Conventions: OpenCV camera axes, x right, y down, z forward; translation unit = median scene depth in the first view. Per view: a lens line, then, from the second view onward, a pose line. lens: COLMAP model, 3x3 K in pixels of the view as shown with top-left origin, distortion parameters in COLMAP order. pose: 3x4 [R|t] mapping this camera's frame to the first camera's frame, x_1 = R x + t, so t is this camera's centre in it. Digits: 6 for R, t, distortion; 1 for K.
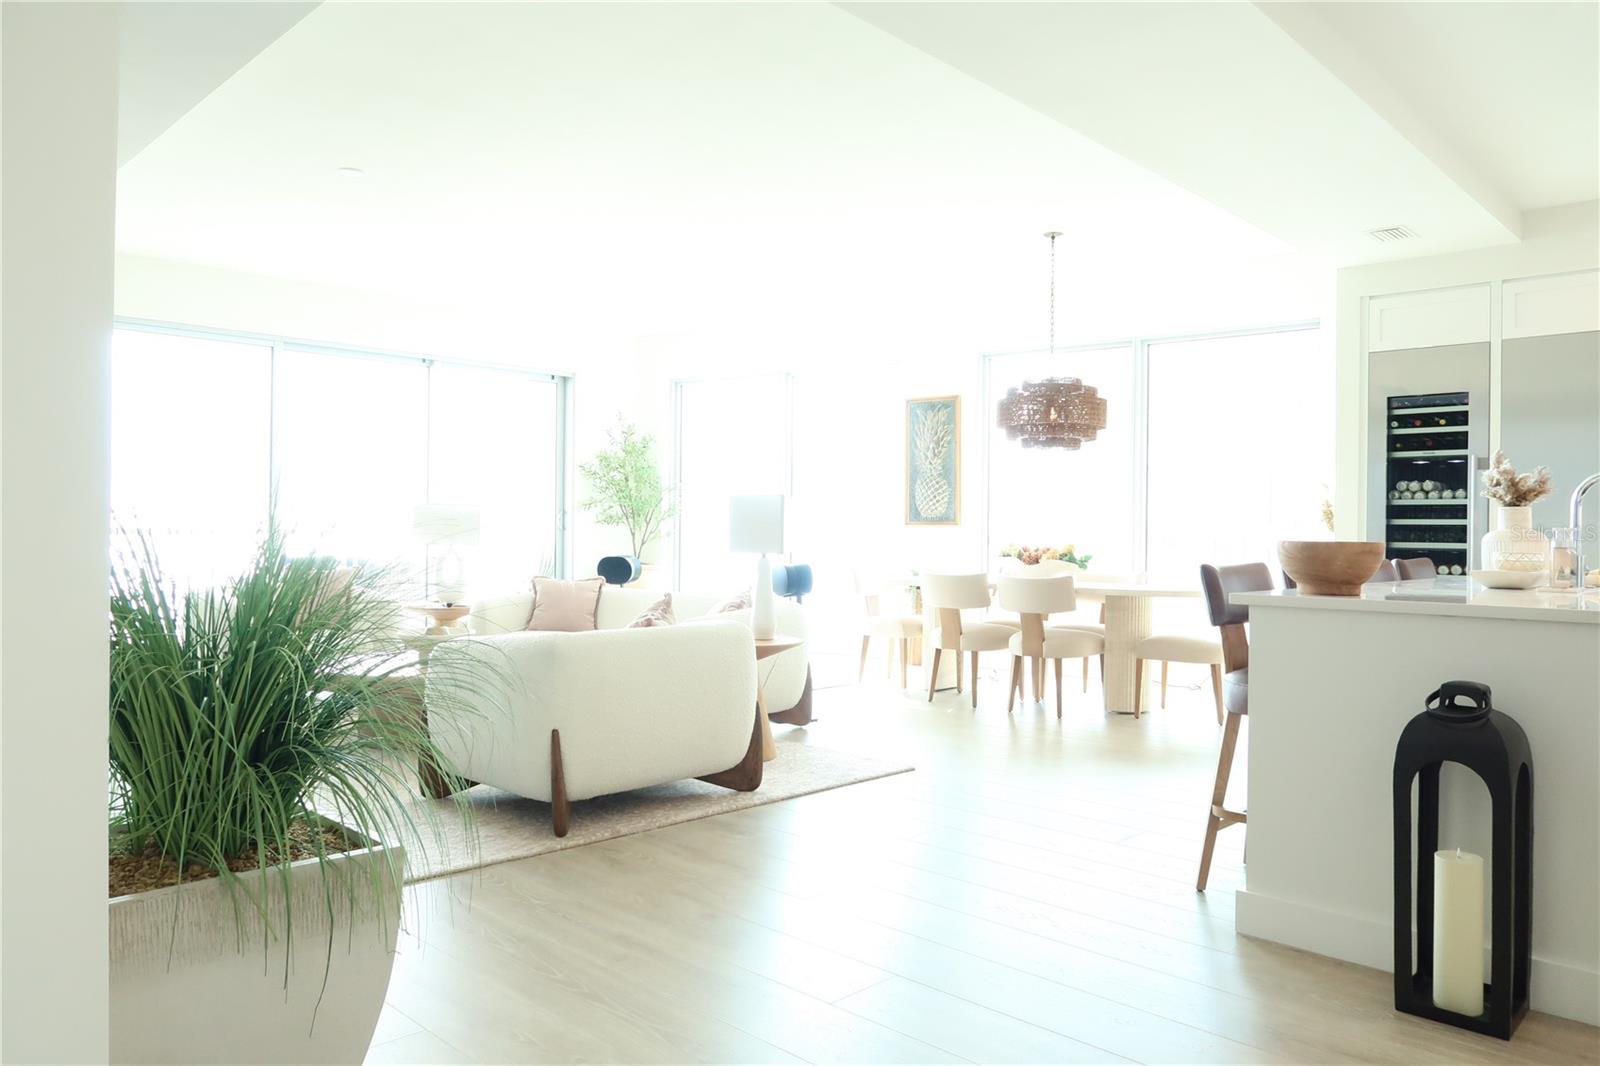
lens RADIAL K [[1104.4, 0, 792.5], [0, 1104.4, 523.6], [0, 0, 1]] dist [-0.025821, 0.010393]
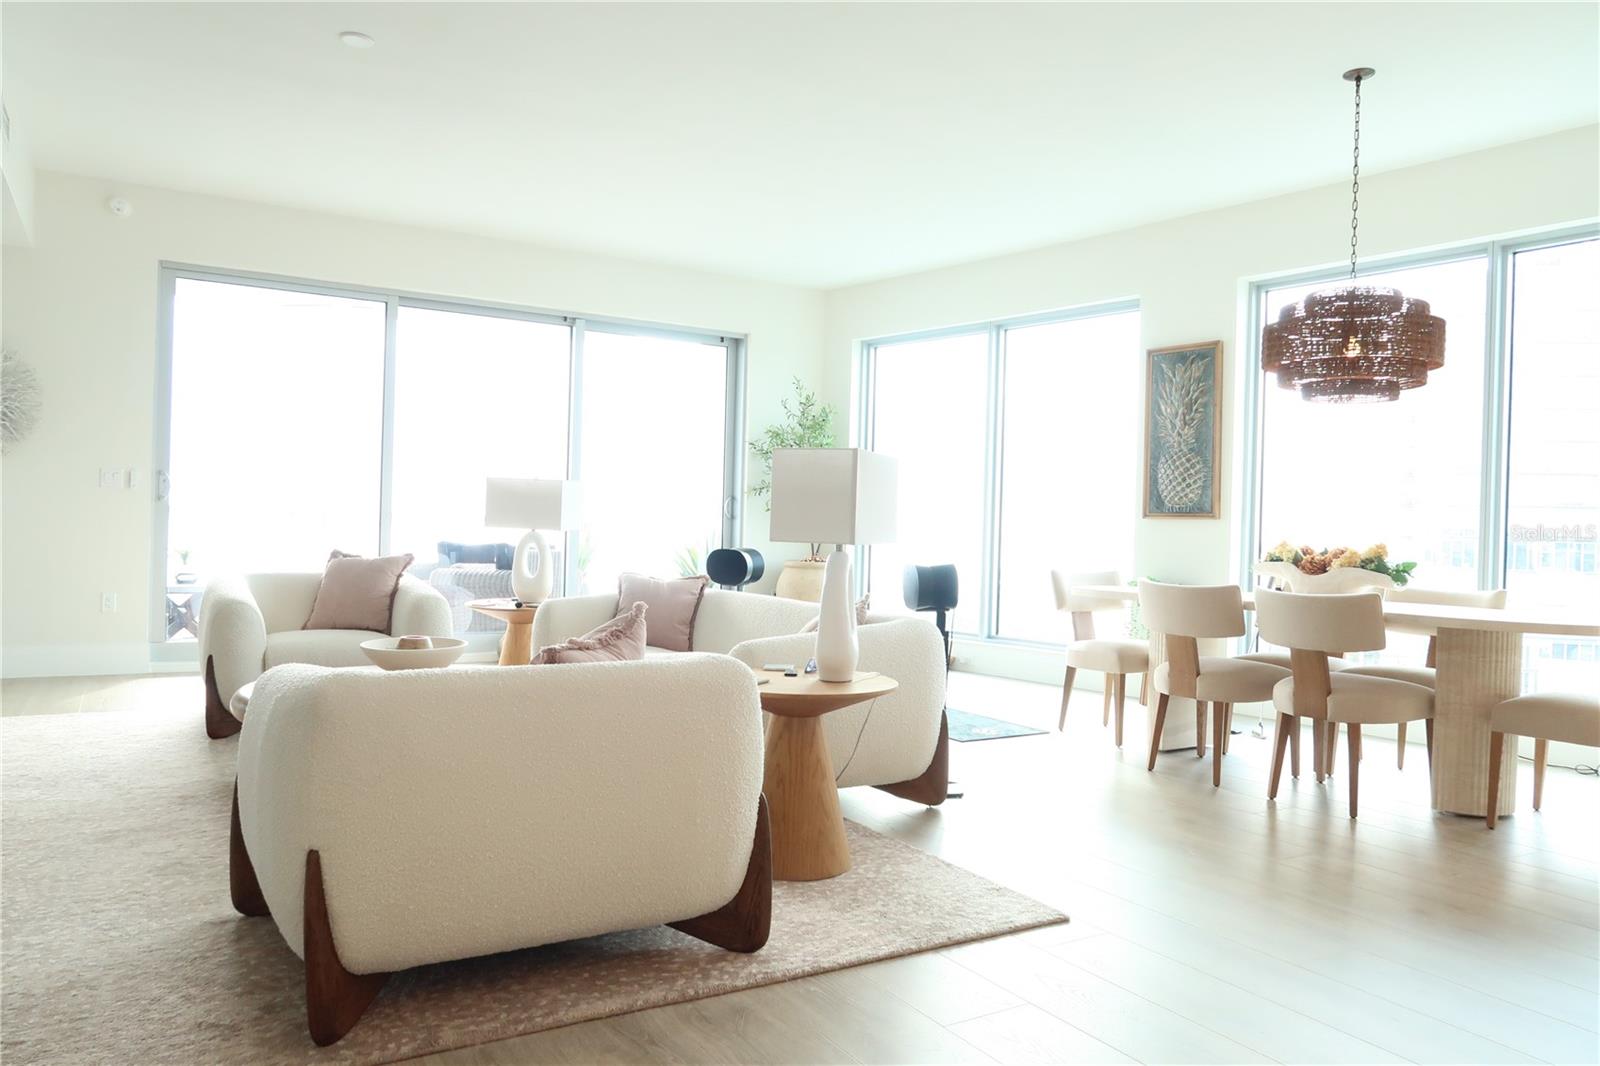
lens RADIAL K [[1104.4, 0, 795.0], [0, 1104.4, 524.4], [0, 0, 1]] dist [-0.025821, 0.010393]
pose [[0.967886, 0.016746, -0.250831, 0.085657], [-0.016761, 0.999857, 0.002077, 0.011749], [0.250830, 0.002194, 0.968029, 0.305331]]
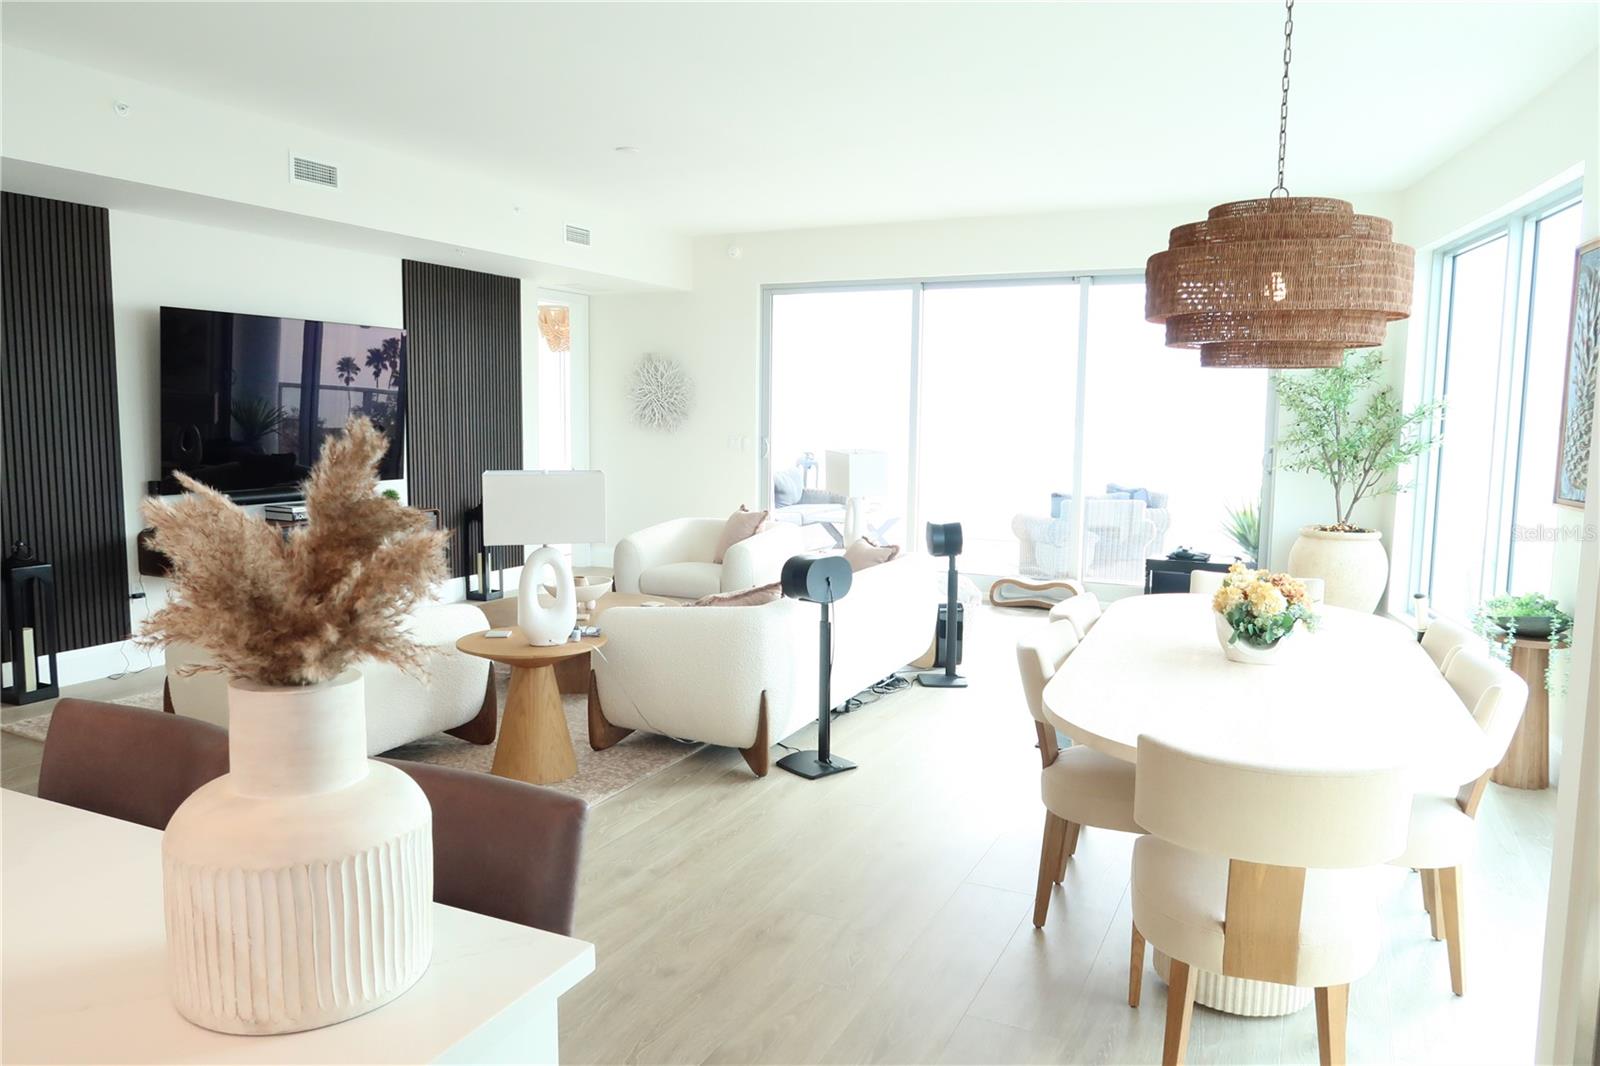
lens RADIAL K [[1104.4, 0, 787.6], [0, 1104.4, 541.0], [0, 0, 1]] dist [-0.025821, 0.010393]
pose [[0.290617, 0.101777, -0.951411, 0.660660], [-0.000156, 0.994332, 0.106321, -0.046129], [0.956839, -0.030750, 0.288985, 0.761805]]
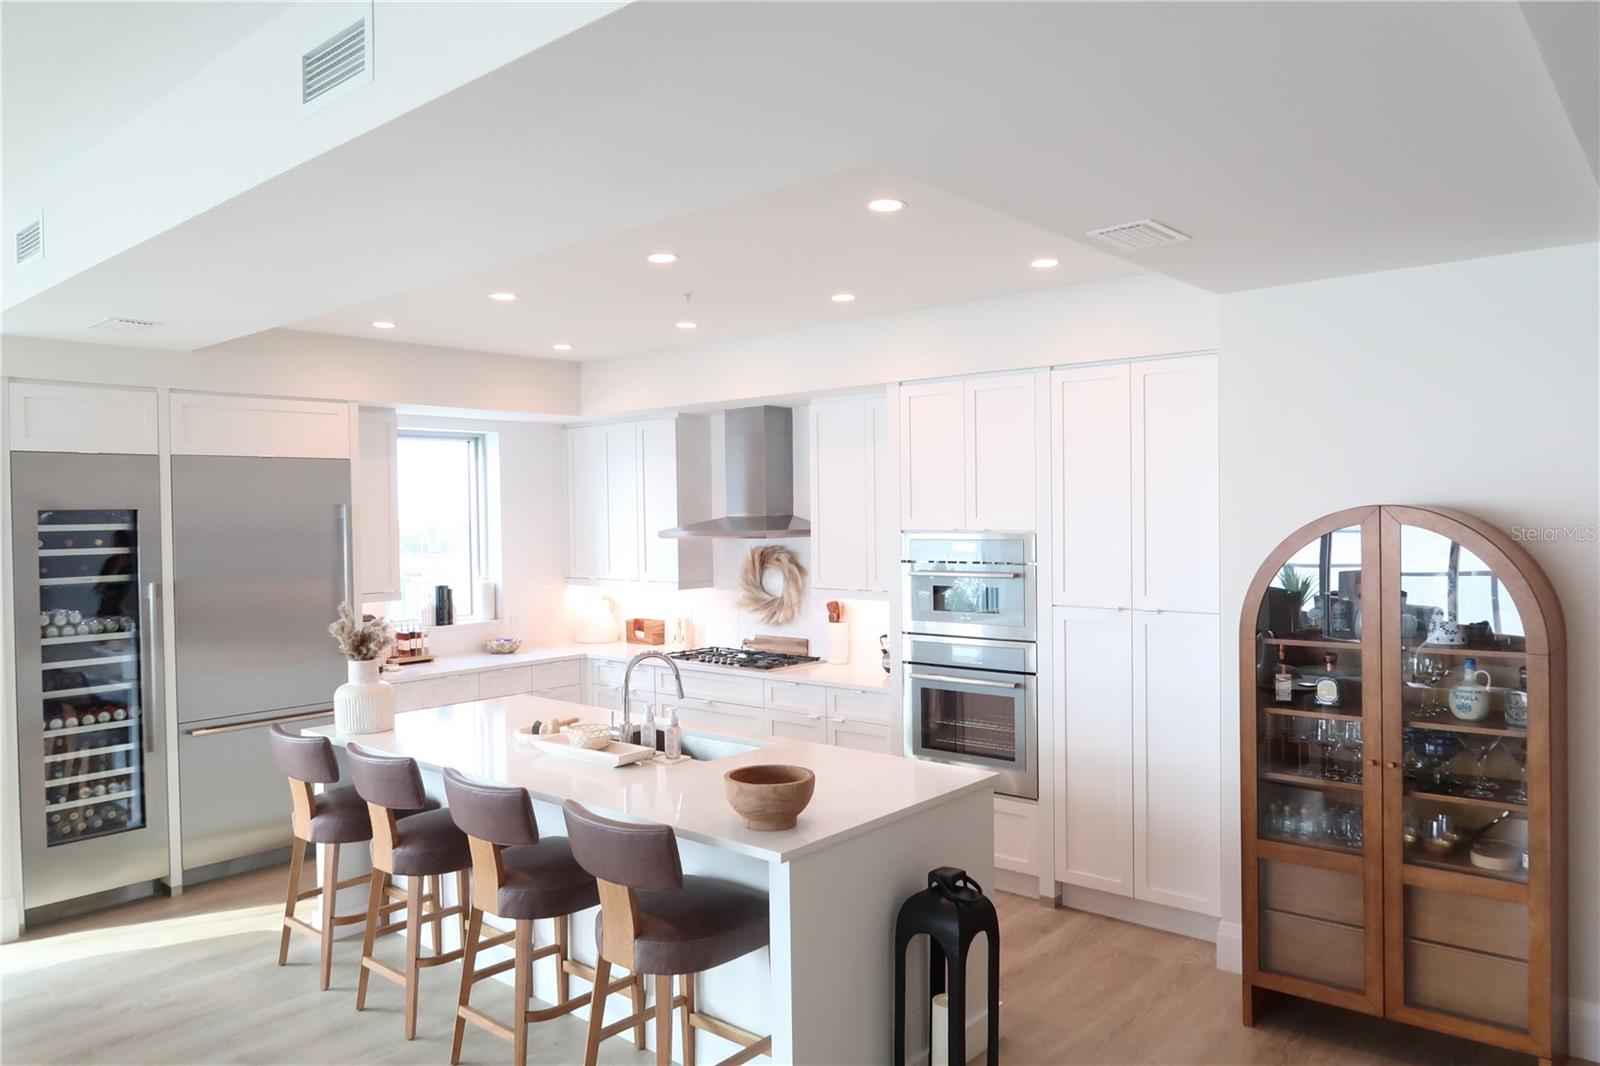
lens RADIAL K [[1104.4, 0, 789.2], [0, 1104.4, 532.0], [0, 0, 1]] dist [-0.025821, 0.010393]
pose [[-0.052938, -0.031391, 0.998104, -0.252340], [0.007584, 0.999464, 0.031836, -0.113285], [-0.998569, 0.009255, -0.052672, 0.472106]]
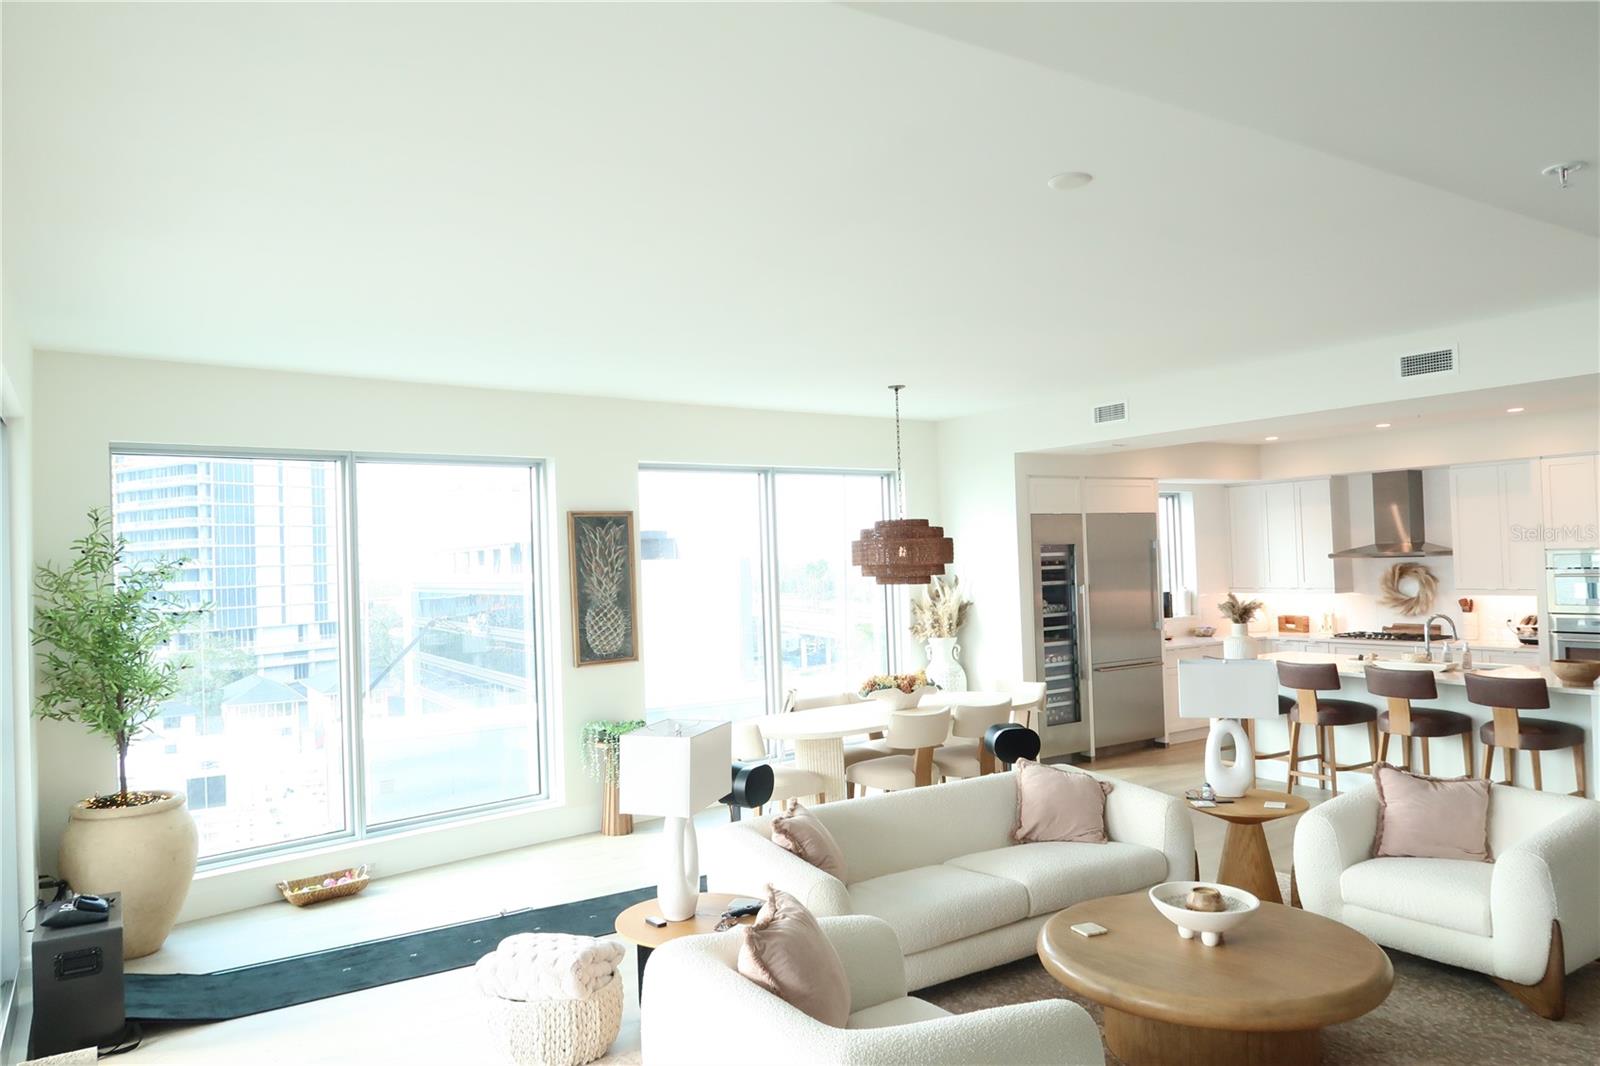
lens RADIAL K [[1104.4, 0, 795.1], [0, 1104.4, 524.5], [0, 0, 1]] dist [-0.025821, 0.010393]
pose [[0.226900, 0.006956, 0.973893, -0.914852], [0.026822, 0.999551, -0.013389, -0.123715], [-0.973549, 0.029160, 0.226612, 0.923193]]
